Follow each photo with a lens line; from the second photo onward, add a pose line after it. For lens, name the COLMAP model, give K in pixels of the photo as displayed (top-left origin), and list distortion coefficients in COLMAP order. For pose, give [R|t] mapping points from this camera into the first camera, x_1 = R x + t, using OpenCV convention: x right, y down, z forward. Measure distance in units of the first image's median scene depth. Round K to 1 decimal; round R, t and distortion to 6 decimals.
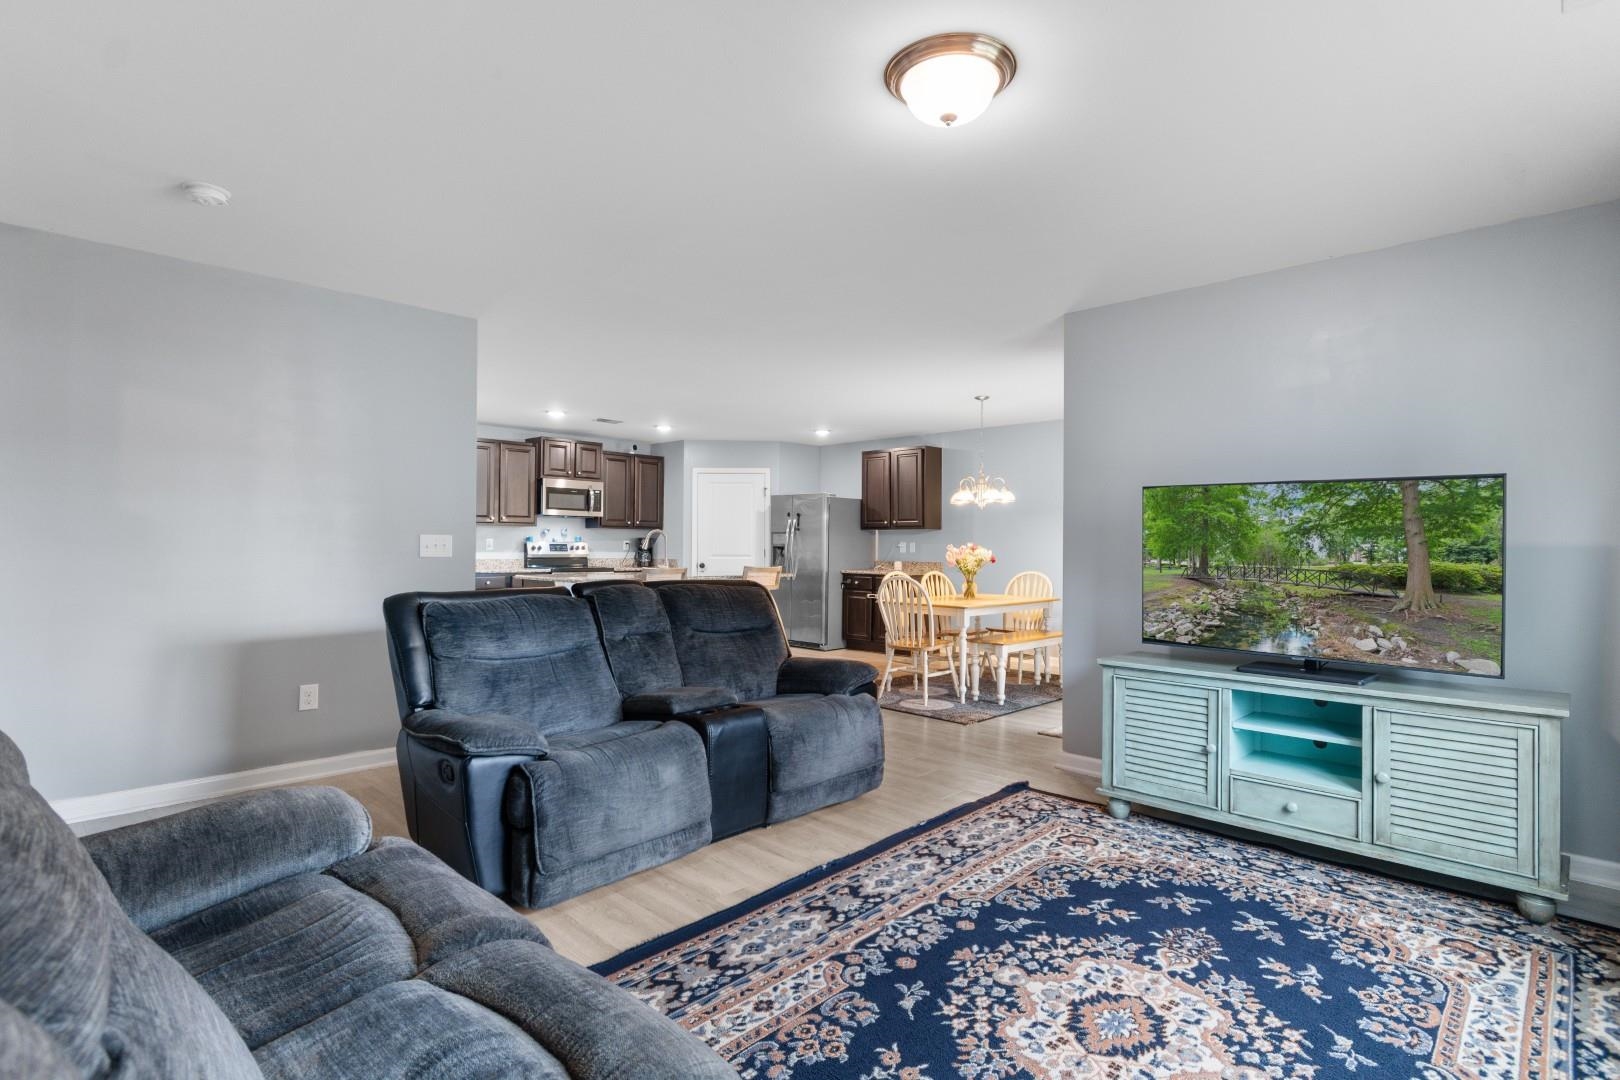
lens RADIAL K [[798.6, 0, 813.9], [0, 798.6, 539.5], [0, 0, 1]] dist [-0.001037, -0.000721]
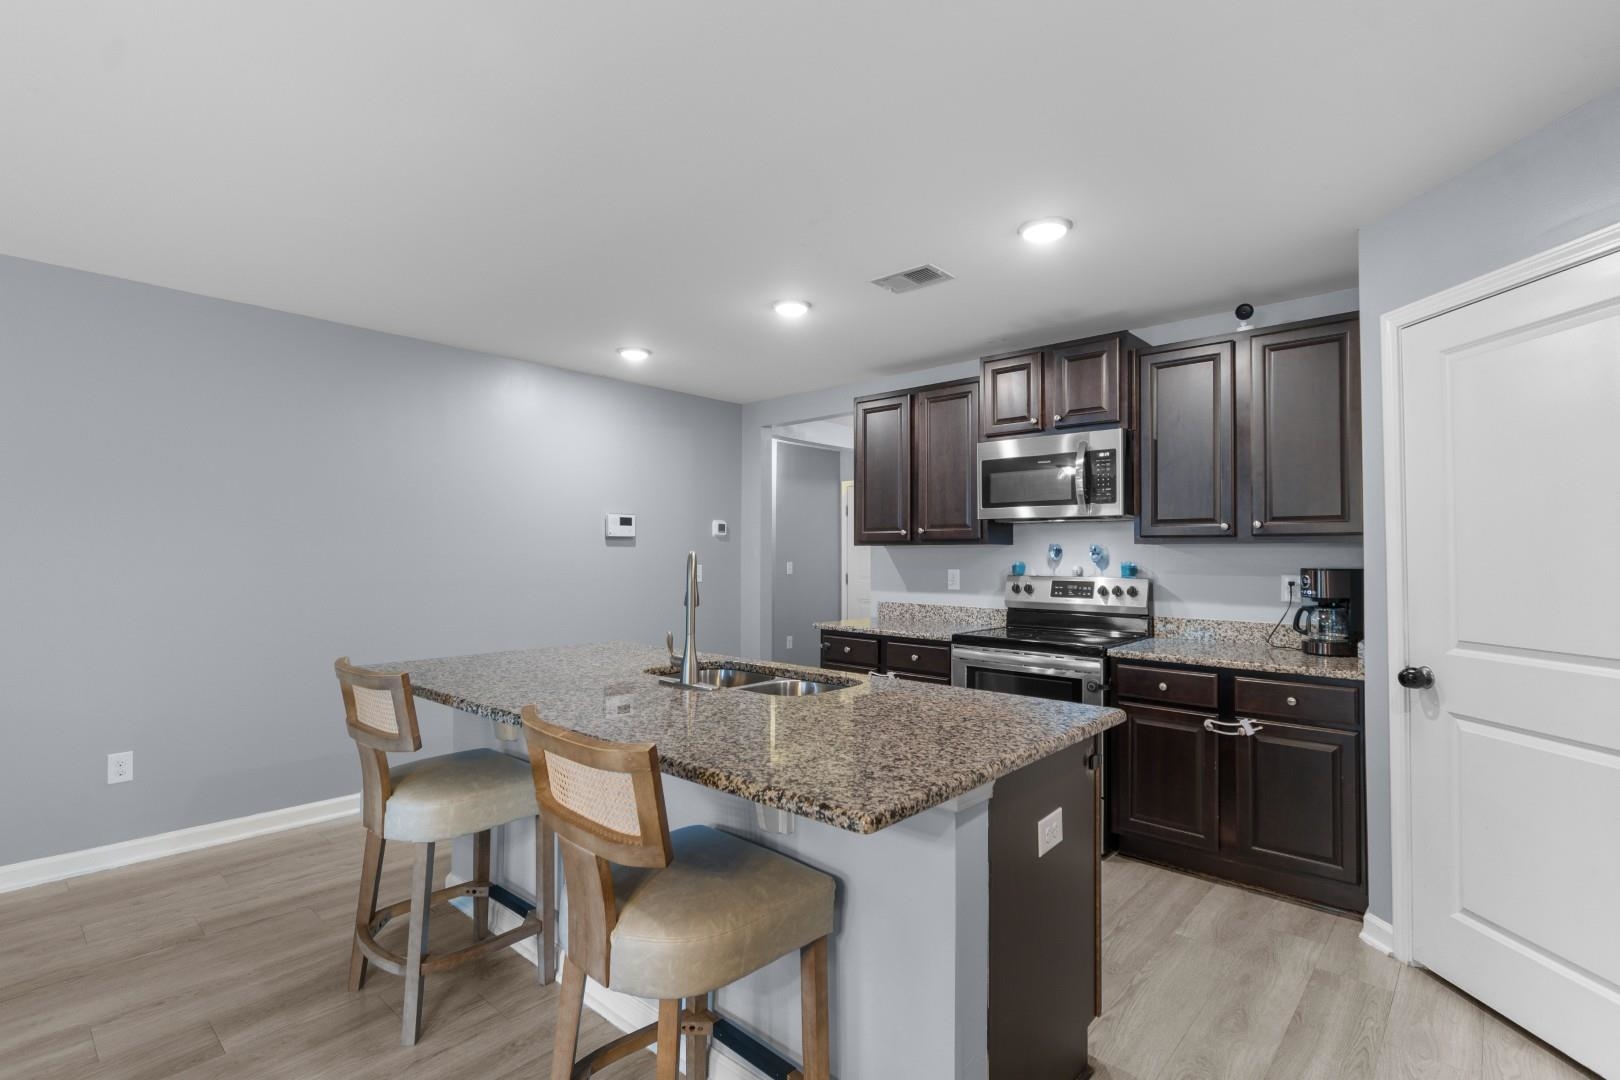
lens RADIAL K [[783.0, 0, 812.3], [0, 783.0, 534.8], [0, 0, 1]] dist [0.033990, 0.000099]
pose [[0.041089, -0.032279, -0.998634, 0.118503], [0.006674, 0.999465, -0.032031, -0.007290], [0.999133, -0.005348, 0.041282, 0.835751]]
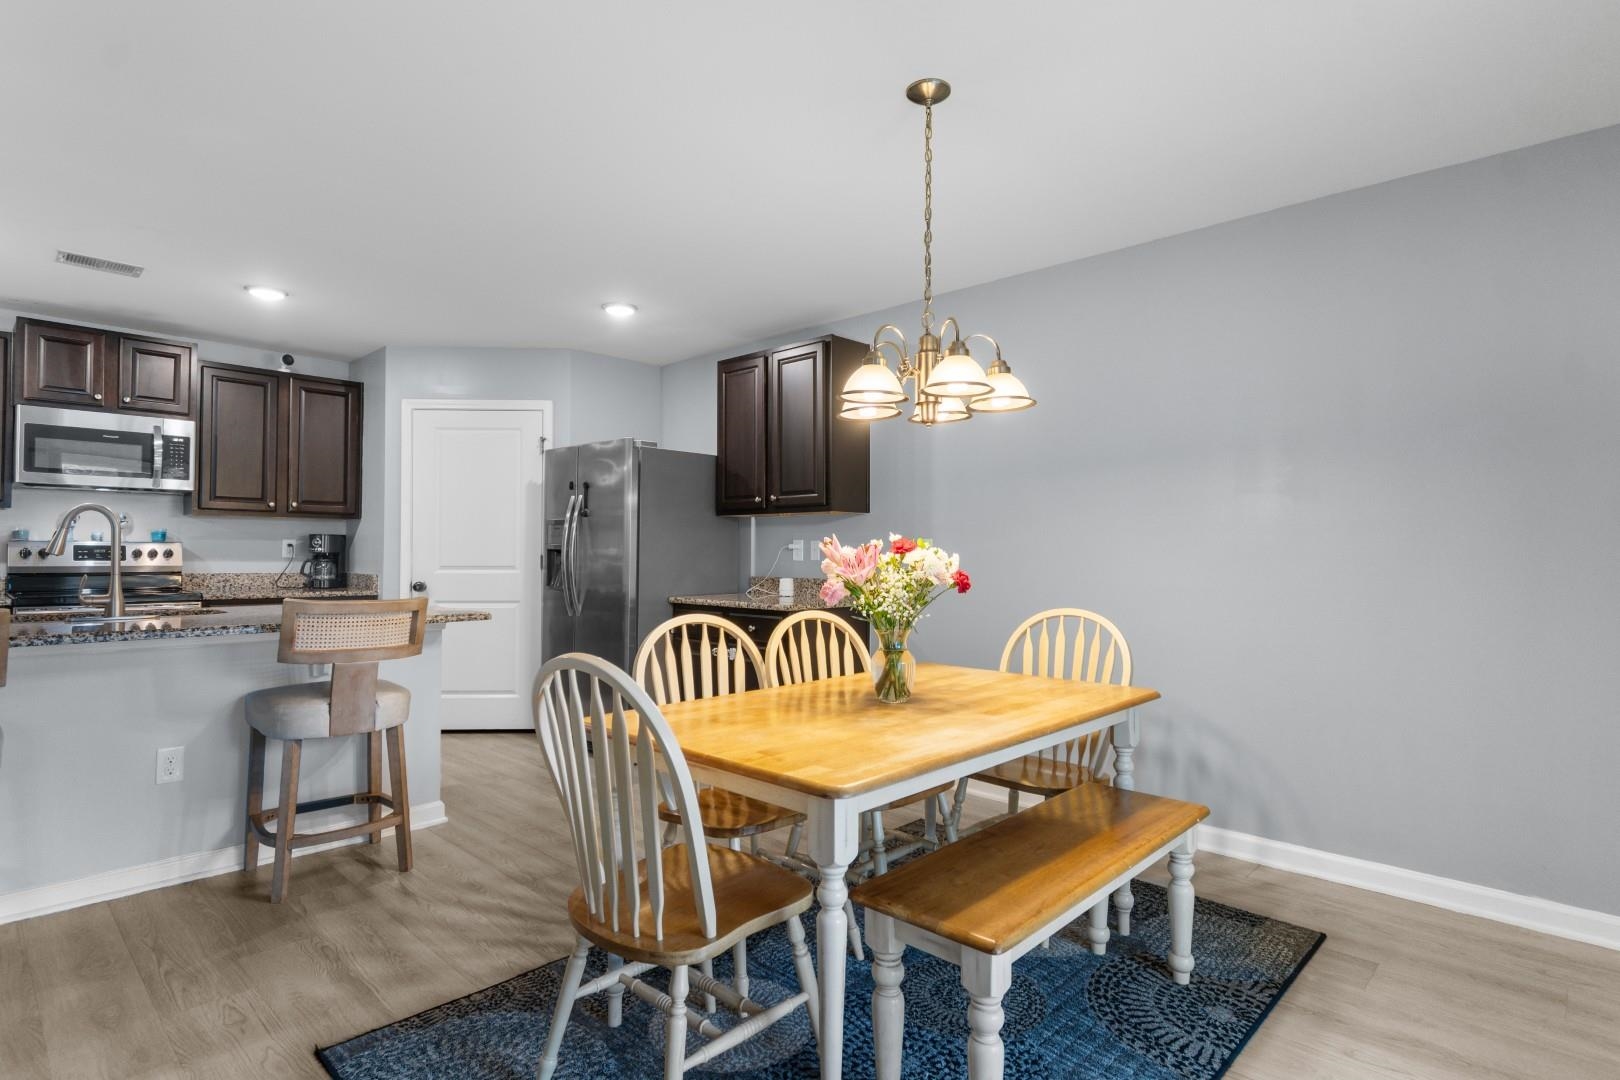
lens RADIAL K [[820.8, 0, 813.7], [0, 820.8, 543.2], [0, 0, 1]] dist [0.000631, -0.001087]
pose [[0.999953, -0.002764, 0.009320, 0.117504], [0.002815, 0.999981, -0.005526, 0.008227], [-0.009304, 0.005552, 0.999941, 0.488172]]
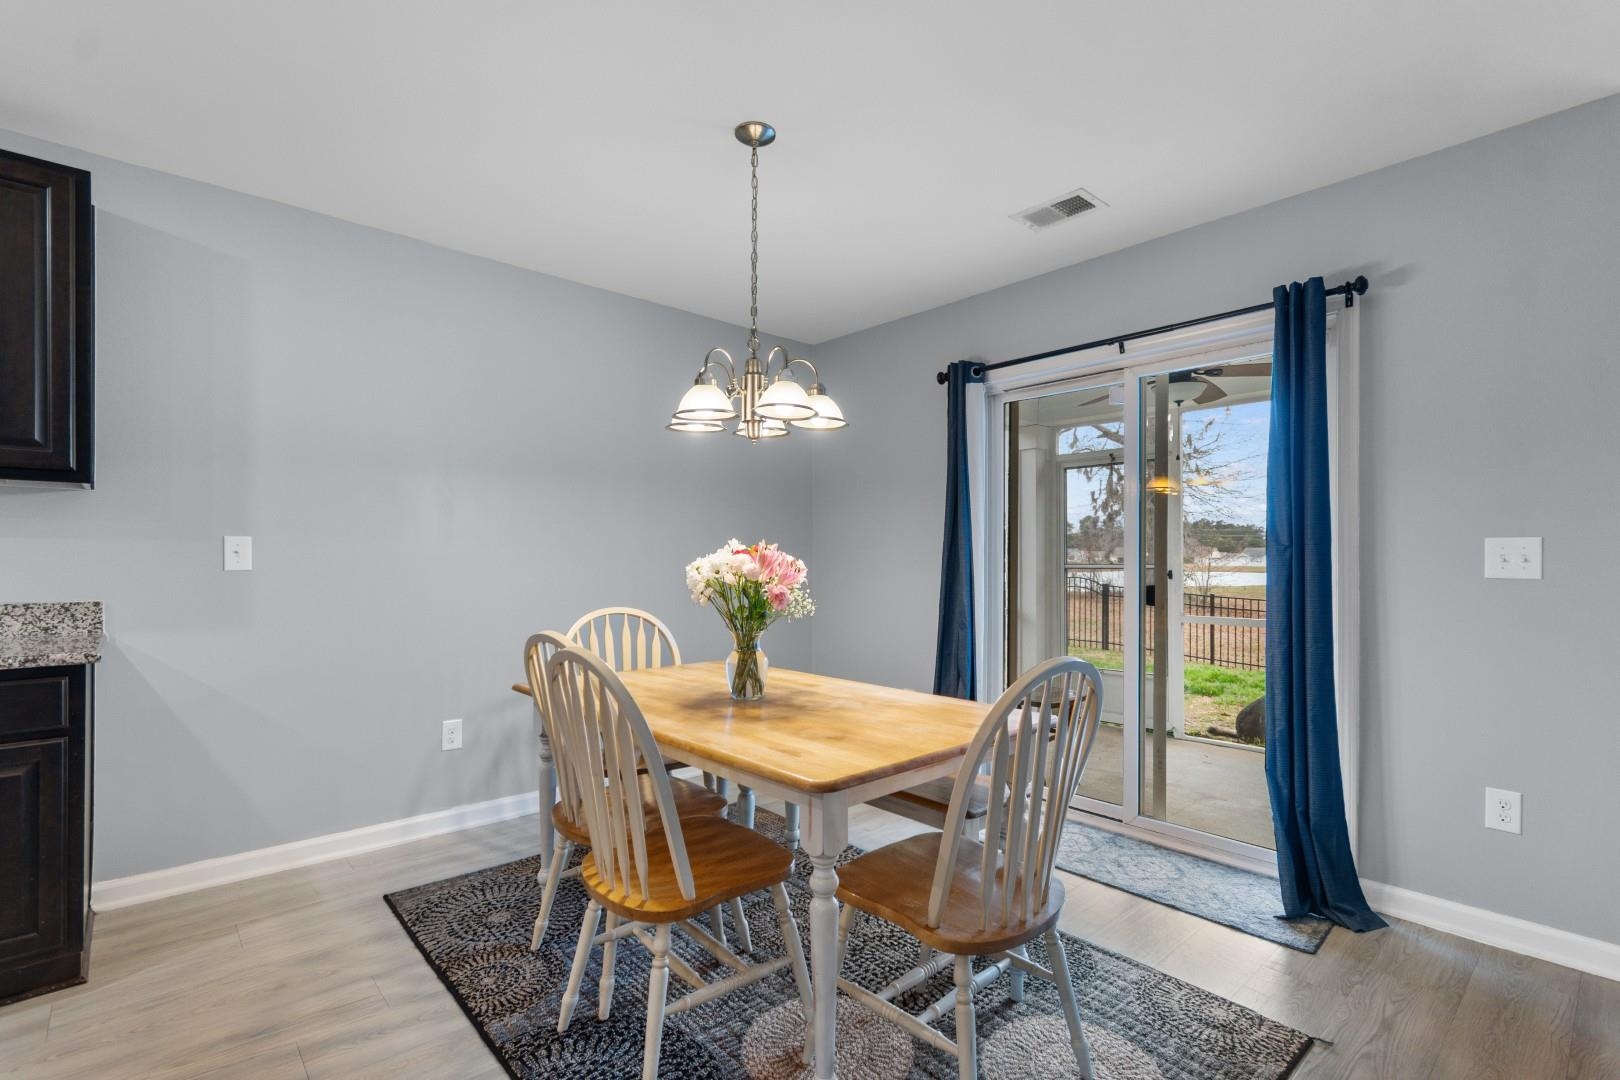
lens RADIAL K [[746.4, 0, 813.5], [0, 746.4, 558.4], [0, 0, 1]] dist [0.007922, 0.000342]
pose [[0.063634, -0.004973, 0.997961, -0.094708], [-0.009983, 0.999934, 0.005619, 0.007883], [-0.997923, -0.010321, 0.063580, 0.698899]]
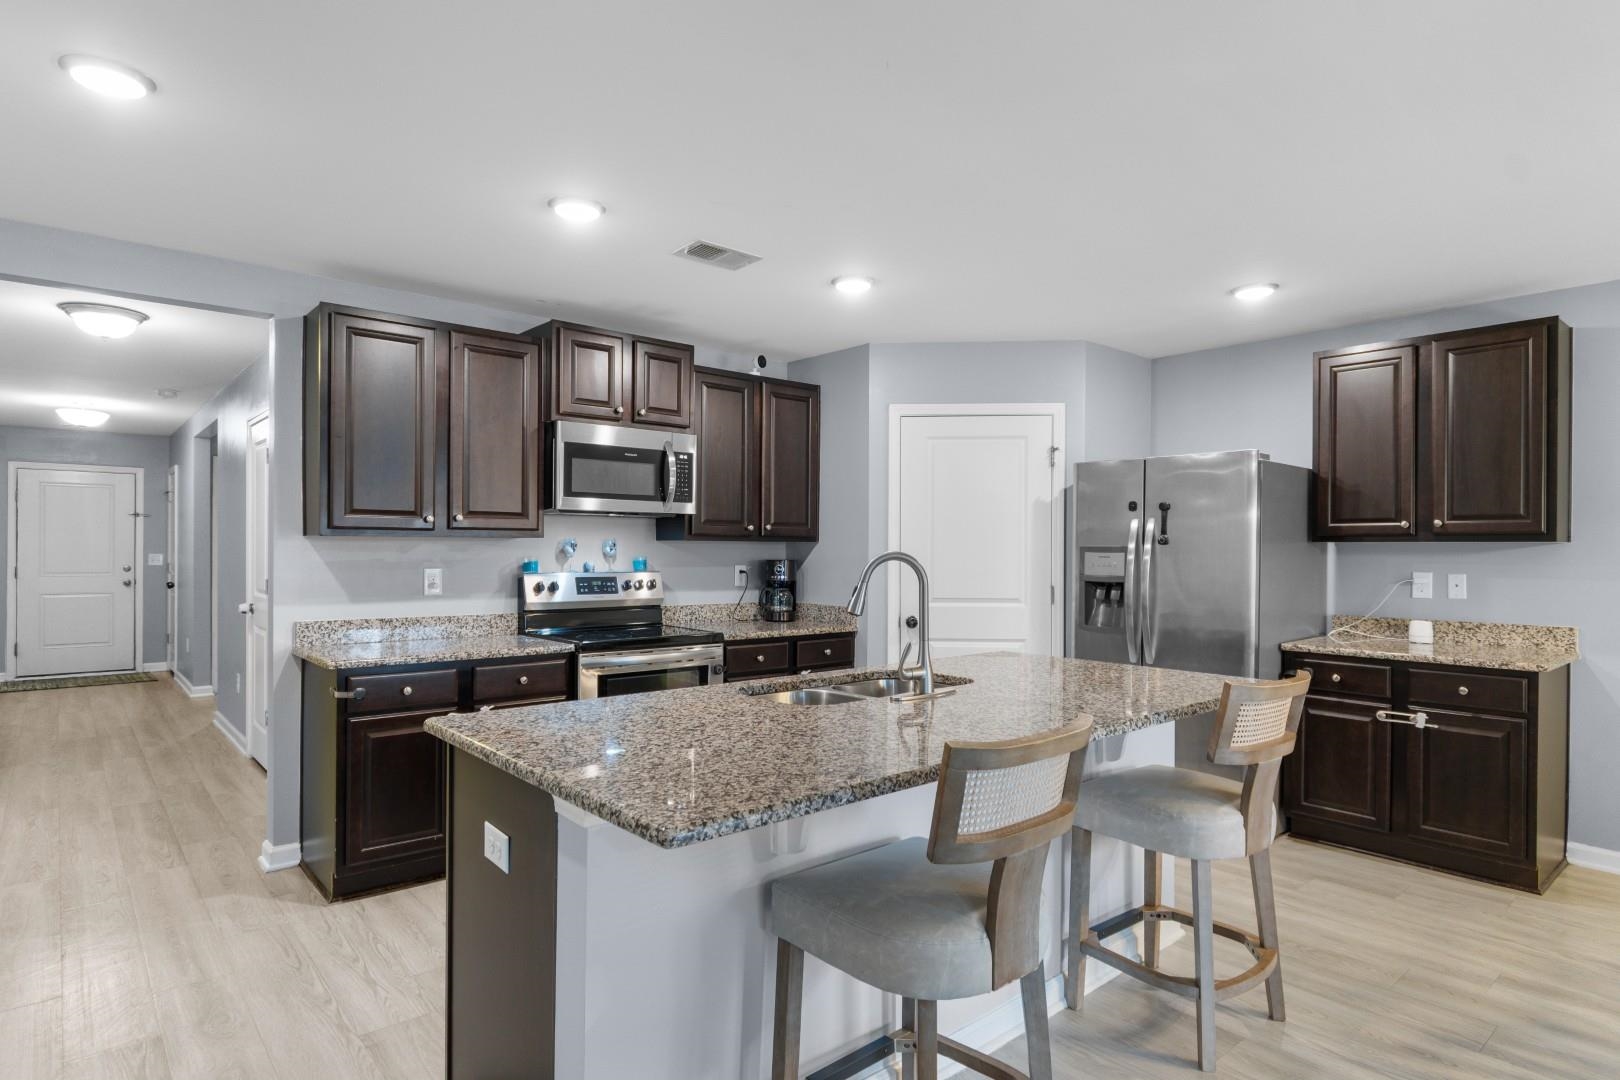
lens RADIAL K [[876.0, 0, 812.3], [0, 876.0, 551.3], [0, 0, 1]] dist [0.005224, 0.000587]
pose [[0.996074, -0.001813, -0.088501, -0.159776], [0.002613, 0.999957, 0.008916, -0.012435], [0.088481, -0.009113, 0.996036, 0.532694]]
